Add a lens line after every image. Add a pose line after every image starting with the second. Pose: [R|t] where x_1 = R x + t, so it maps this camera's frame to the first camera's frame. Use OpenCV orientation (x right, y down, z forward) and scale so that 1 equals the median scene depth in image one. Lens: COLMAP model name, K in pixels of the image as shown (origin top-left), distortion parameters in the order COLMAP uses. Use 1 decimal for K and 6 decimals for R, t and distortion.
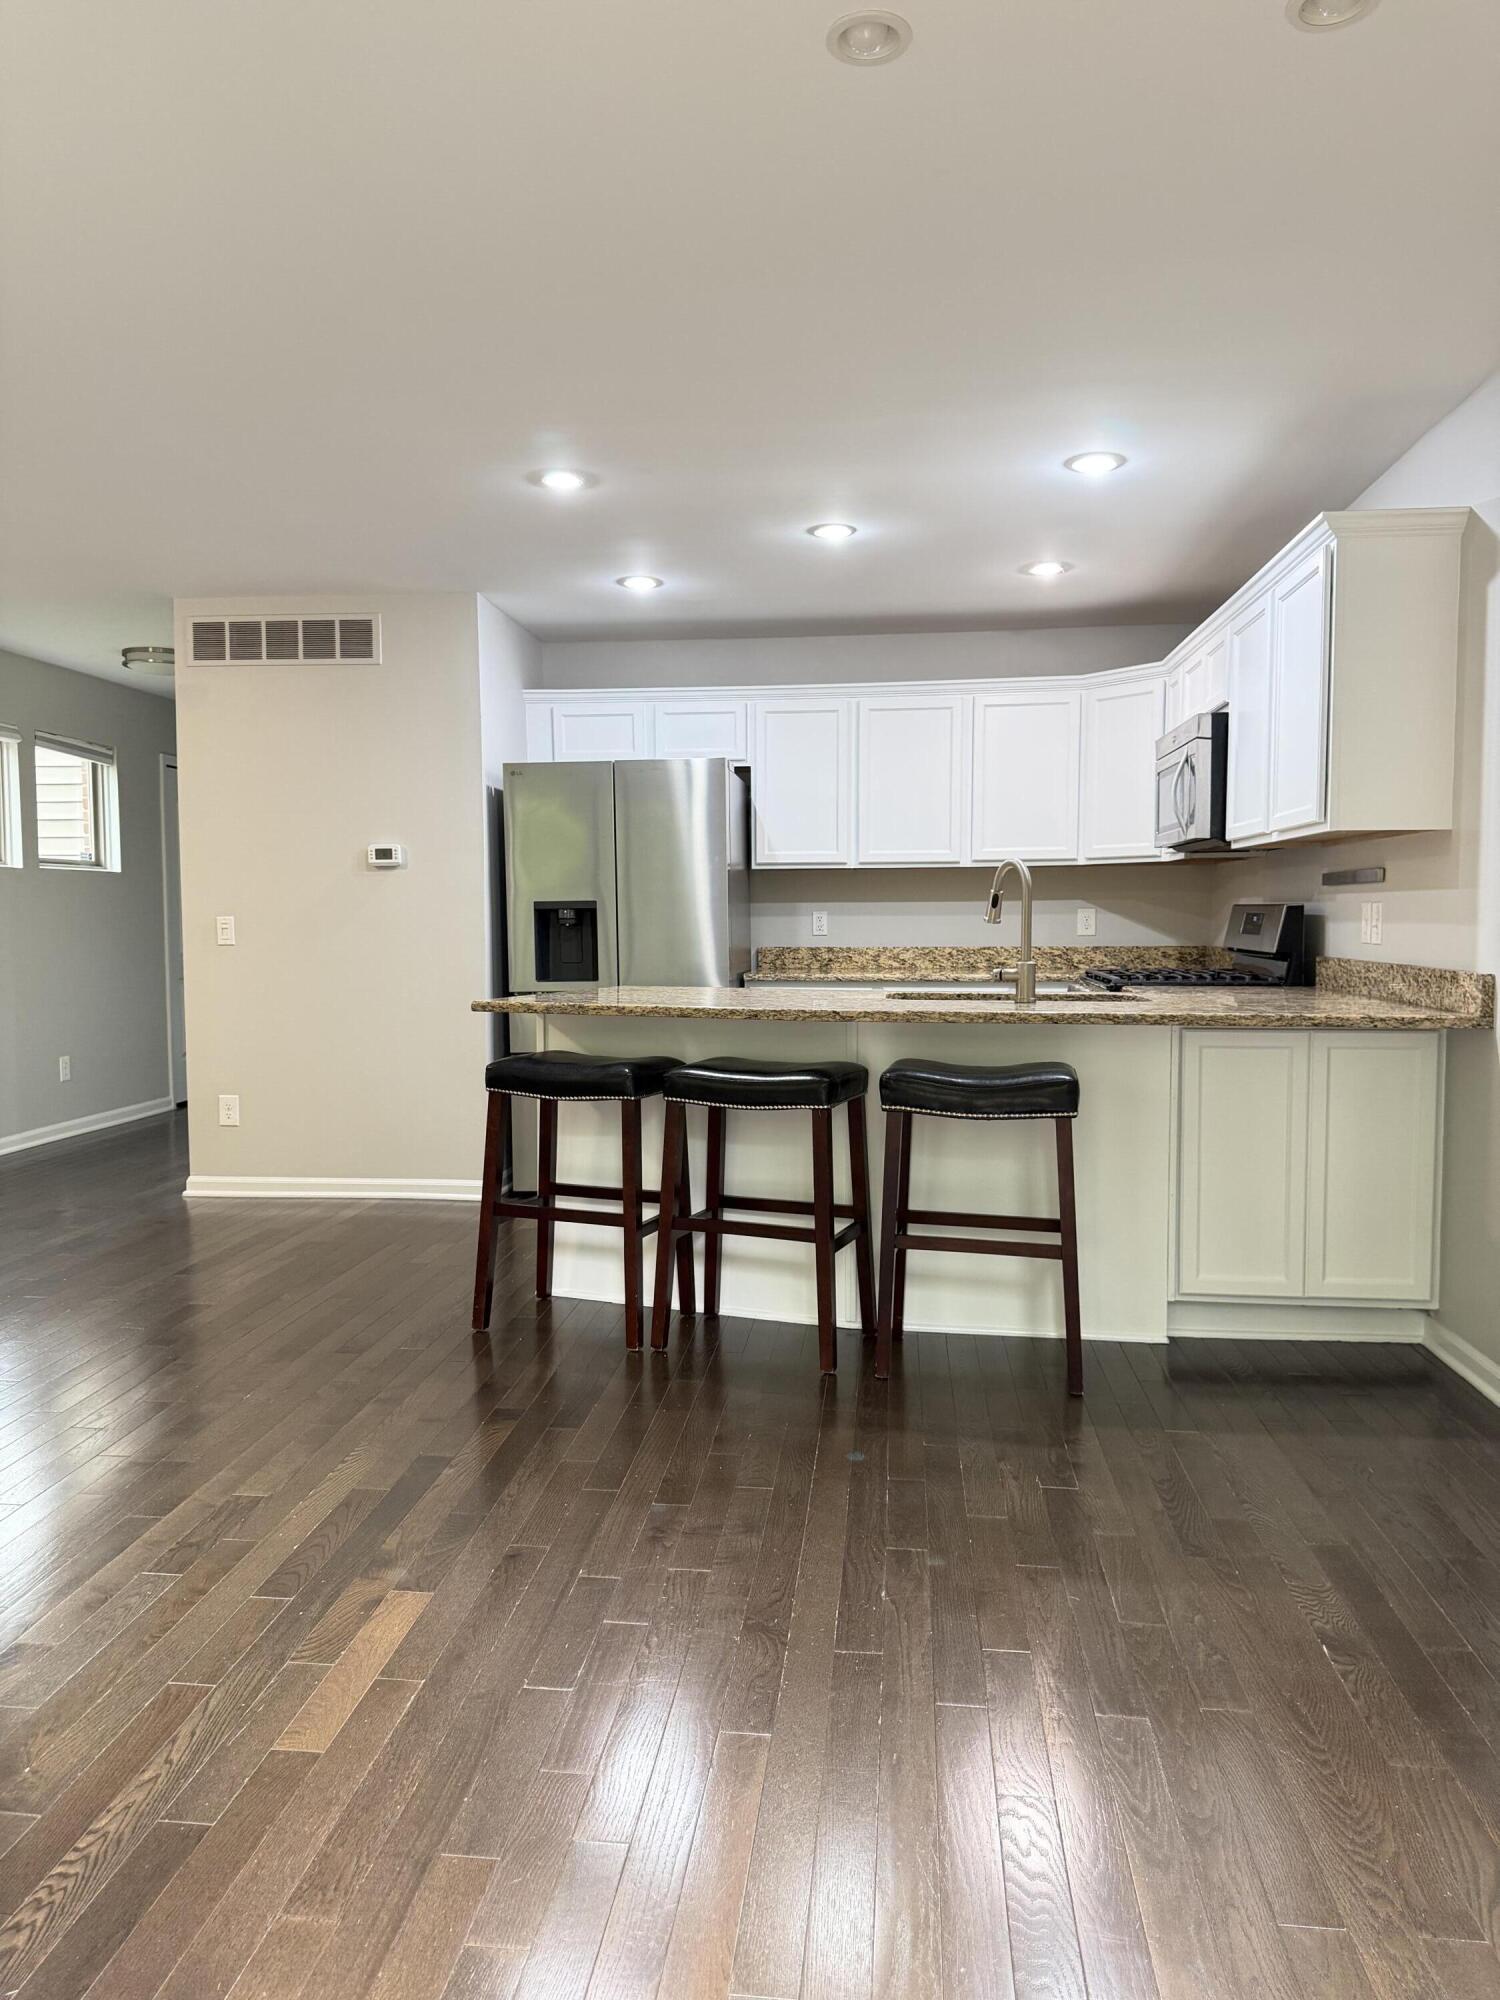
lens RADIAL K [[1409.9, 0, 750.0], [0, 1409.9, 1000.0], [0, 0, 1]] dist [0.122609, -0.134796]
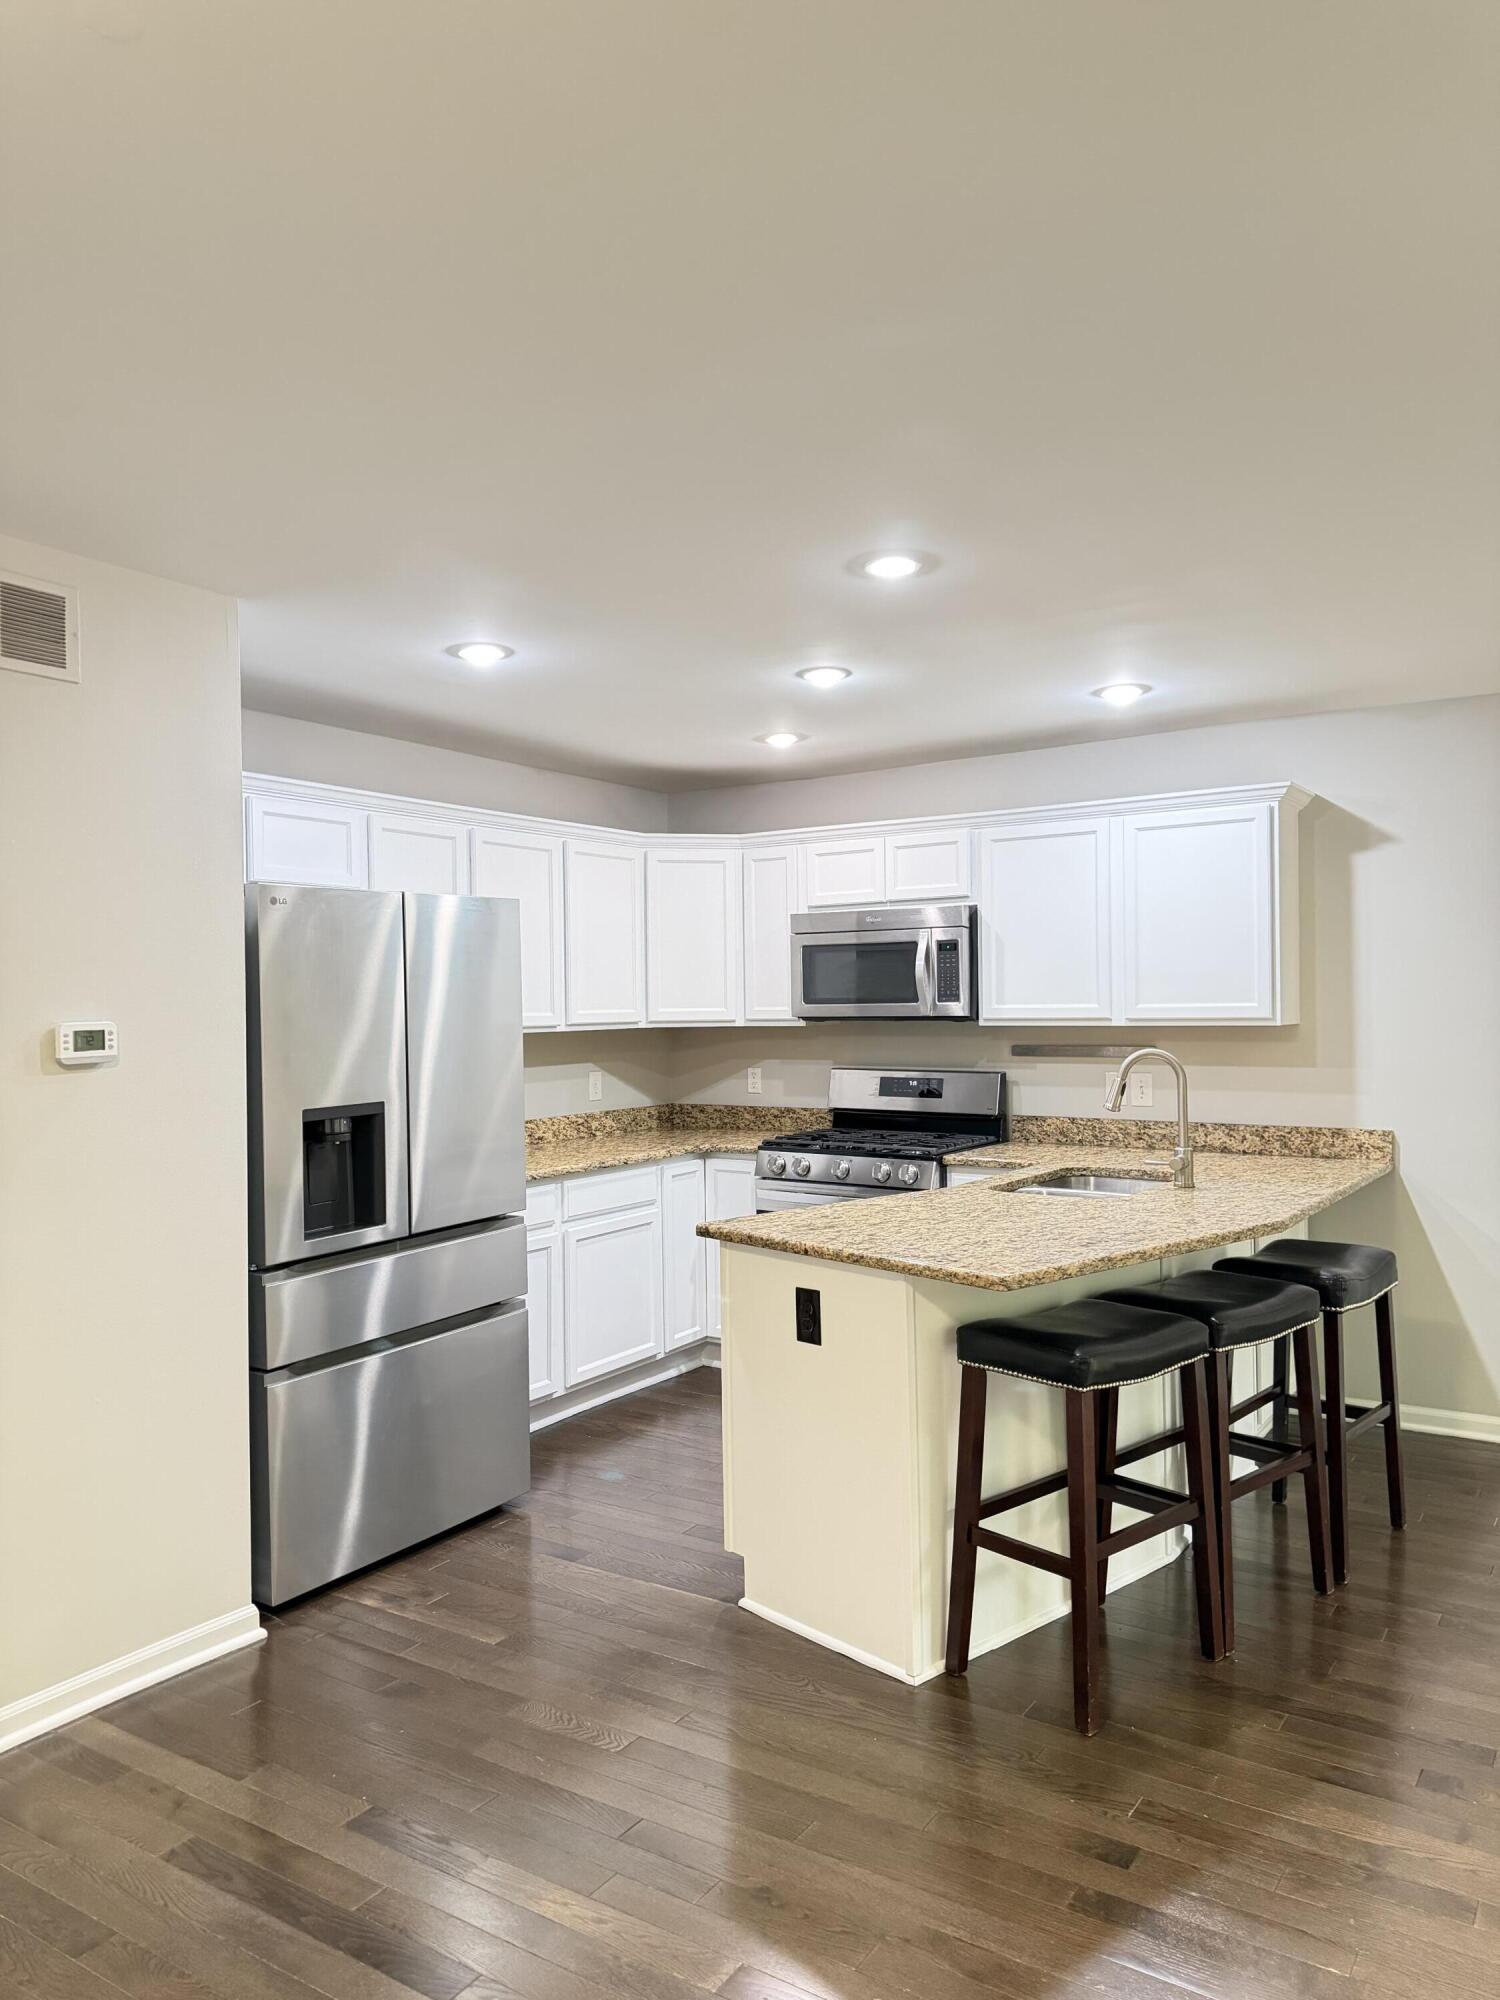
lens RADIAL K [[1409.9, 0, 750.0], [0, 1409.9, 1000.0], [0, 0, 1]] dist [0.122609, -0.134796]
pose [[0.455566, -0.001373, 0.890201, -0.613761], [0.064356, 0.997433, -0.031396, -0.084828], [-0.887873, 0.071593, 0.454485, 0.540313]]
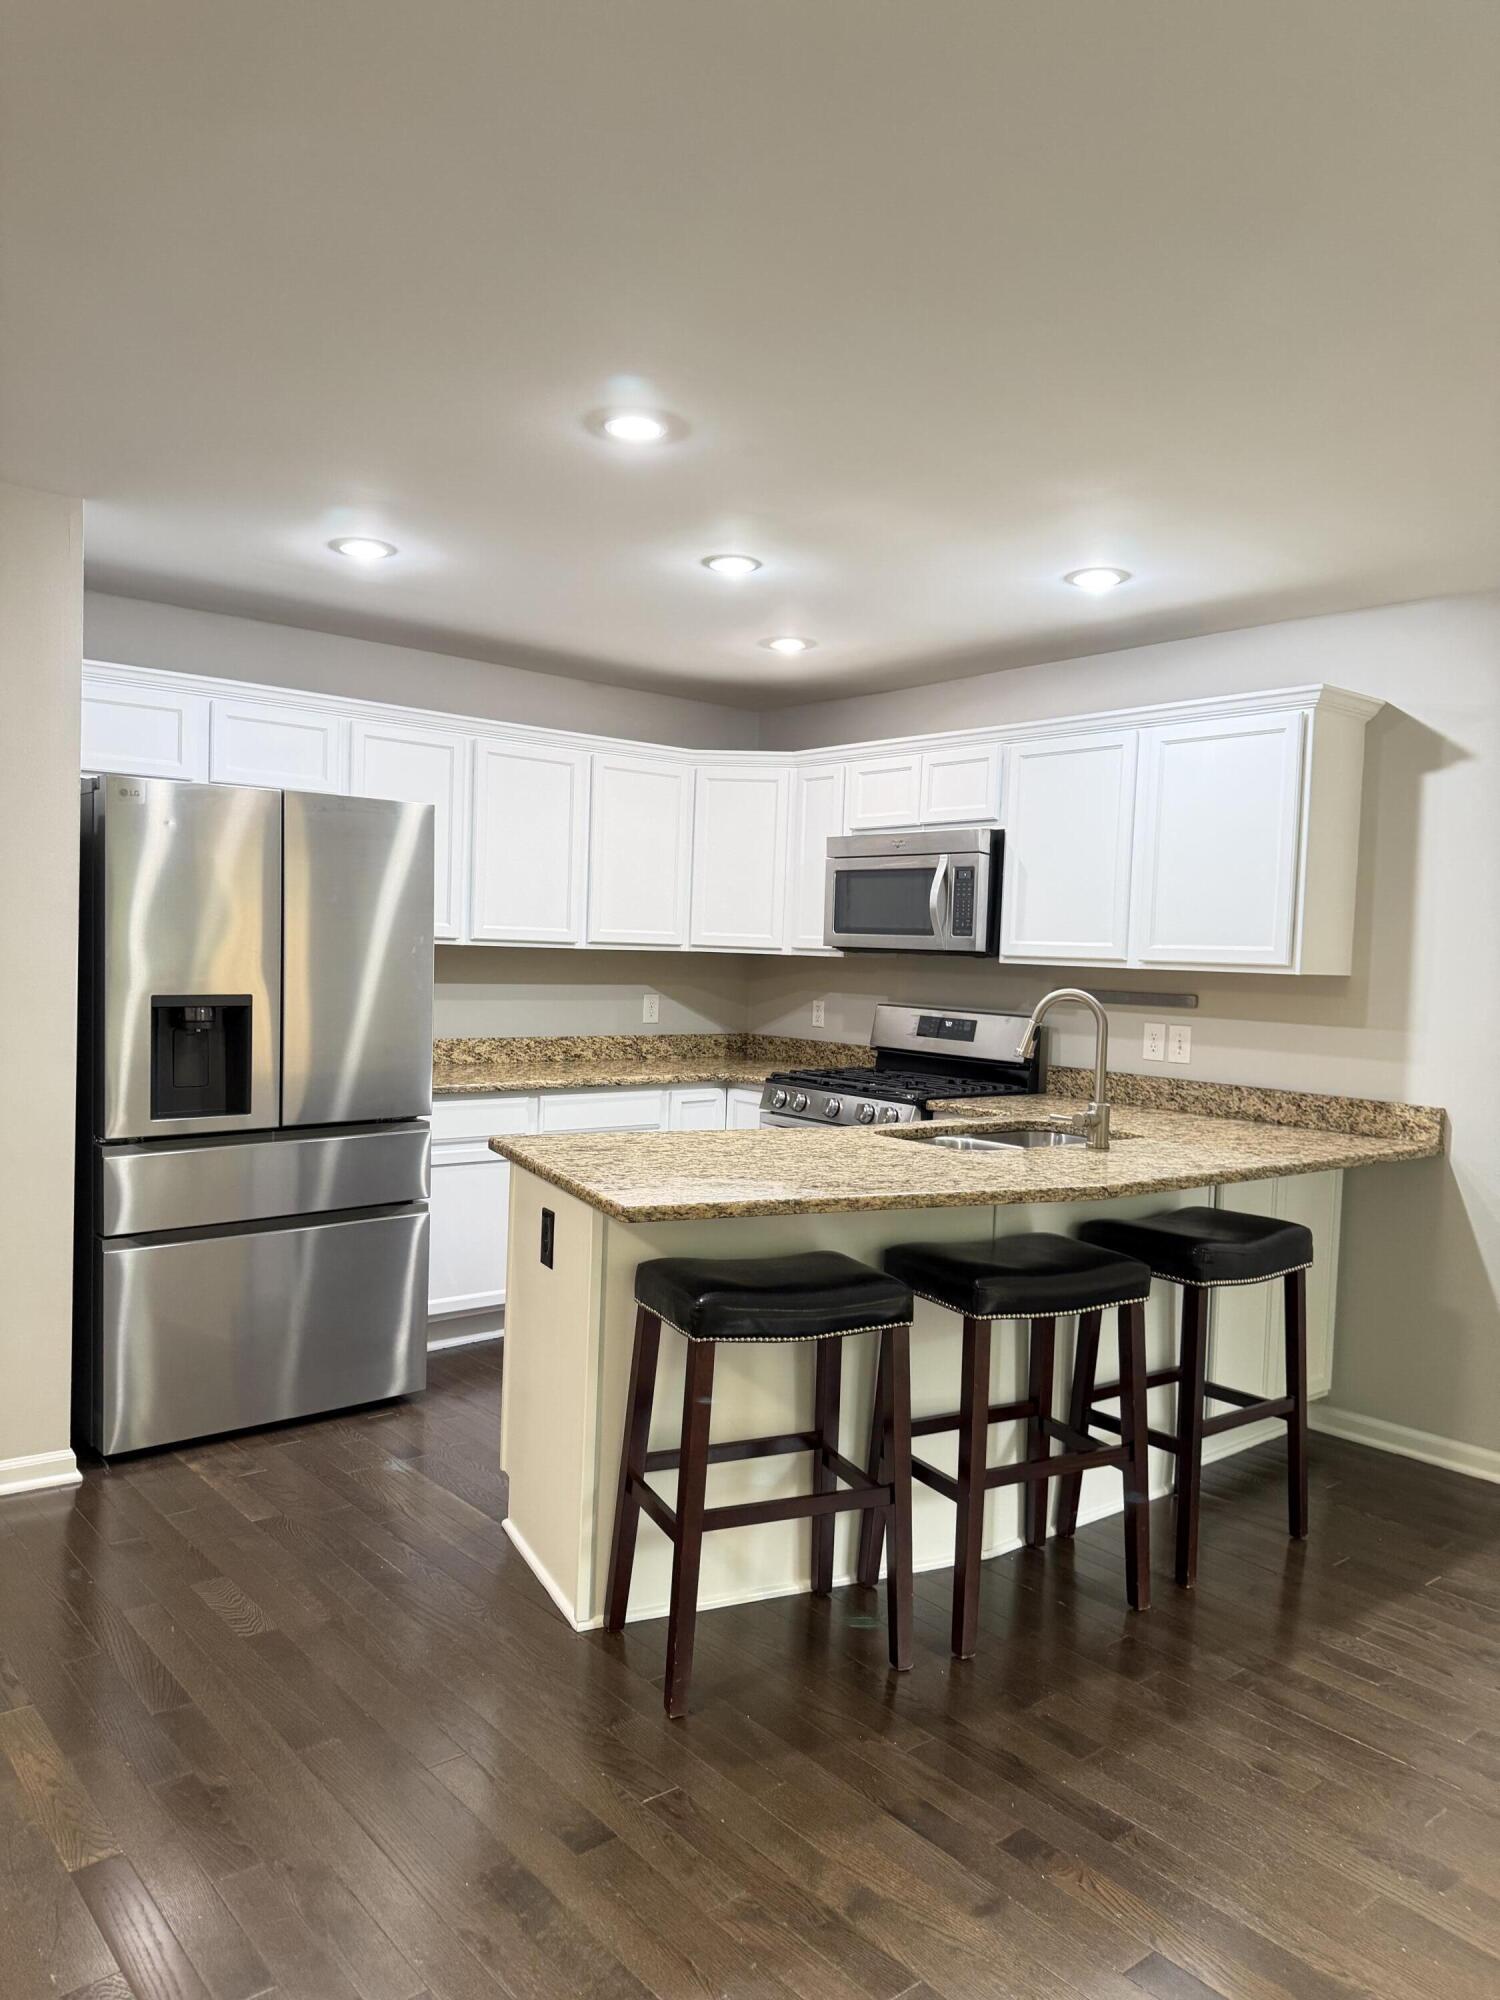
lens RADIAL K [[1406.1, 0, 745.1], [0, 1406.1, 1003.8], [0, 0, 1]] dist [0.098534, -0.127921]
pose [[0.690163, -0.001718, 0.723652, -0.432159], [0.005610, 0.999980, -0.002977, -0.061681], [-0.723632, 0.006115, 0.690159, 0.360913]]
